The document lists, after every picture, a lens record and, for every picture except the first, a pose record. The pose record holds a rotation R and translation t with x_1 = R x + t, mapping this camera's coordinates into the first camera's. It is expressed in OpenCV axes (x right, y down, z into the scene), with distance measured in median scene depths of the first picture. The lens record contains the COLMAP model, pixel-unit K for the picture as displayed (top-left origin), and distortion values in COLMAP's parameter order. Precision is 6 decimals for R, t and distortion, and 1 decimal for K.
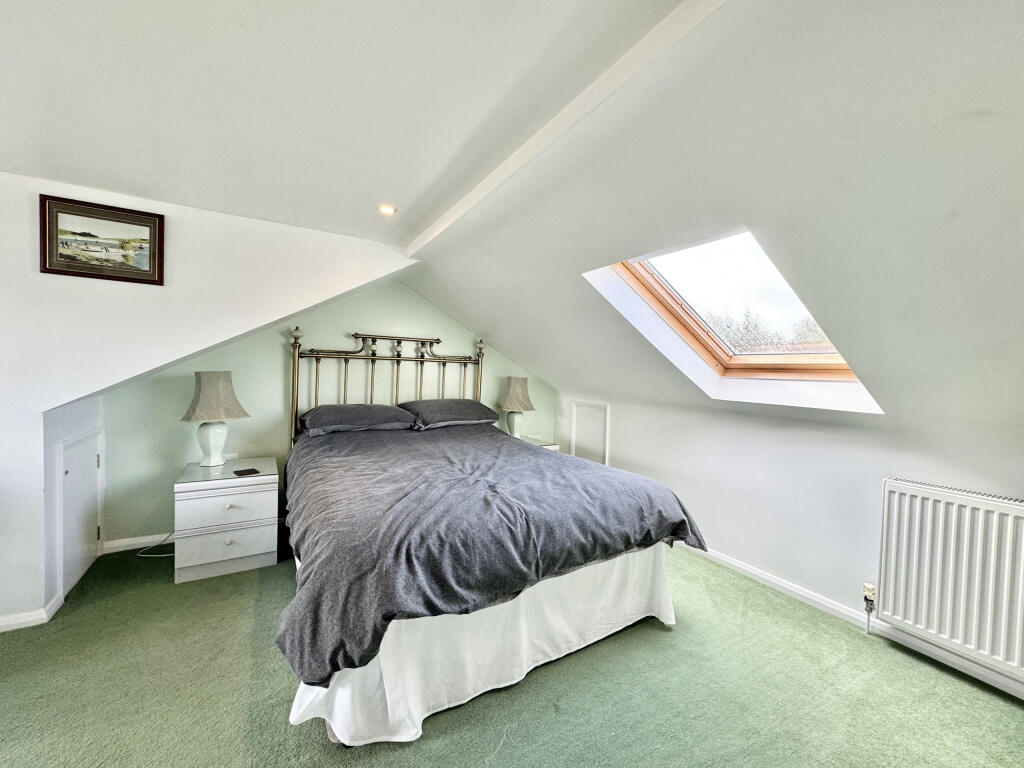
lens RADIAL K [[408.7, 0, 513.0], [0, 408.7, 382.0], [0, 0, 1]] dist [-0.000643, -0.000076]
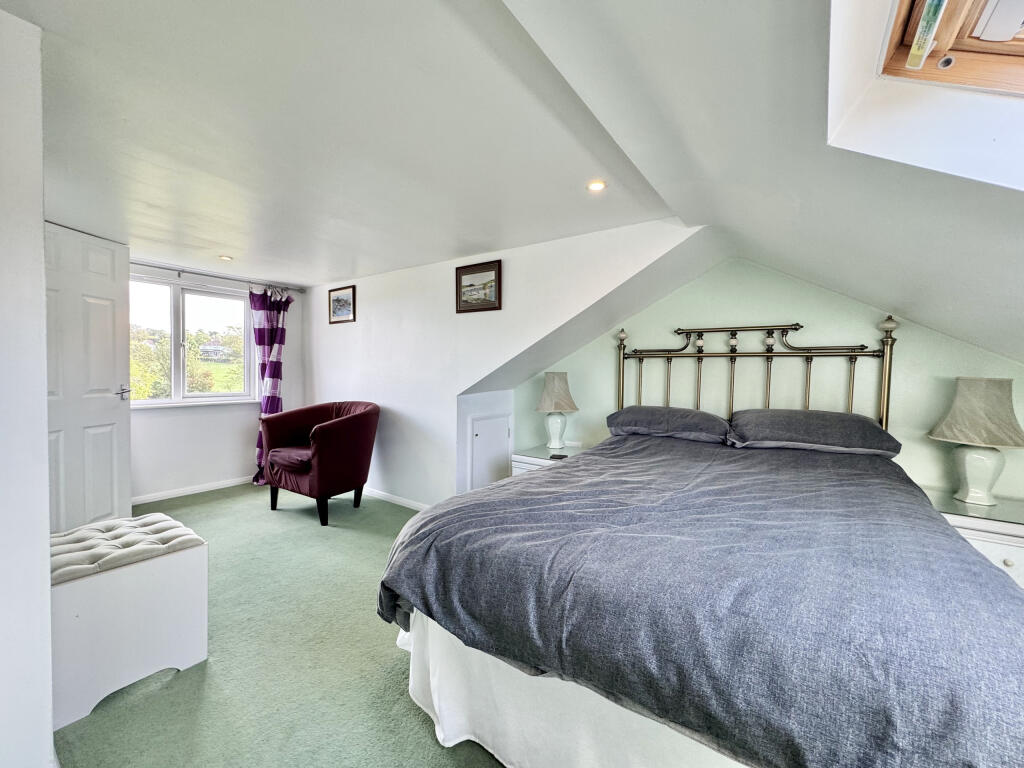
lens RADIAL K [[408.7, 0, 512.2], [0, 408.7, 386.3], [0, 0, 1]] dist [-0.000643, -0.000076]
pose [[0.407433, 0.011295, -0.913165, 0.294085], [-0.026033, 0.999661, 0.000750, 0.016112], [0.912864, 0.023466, 0.407588, 0.315754]]
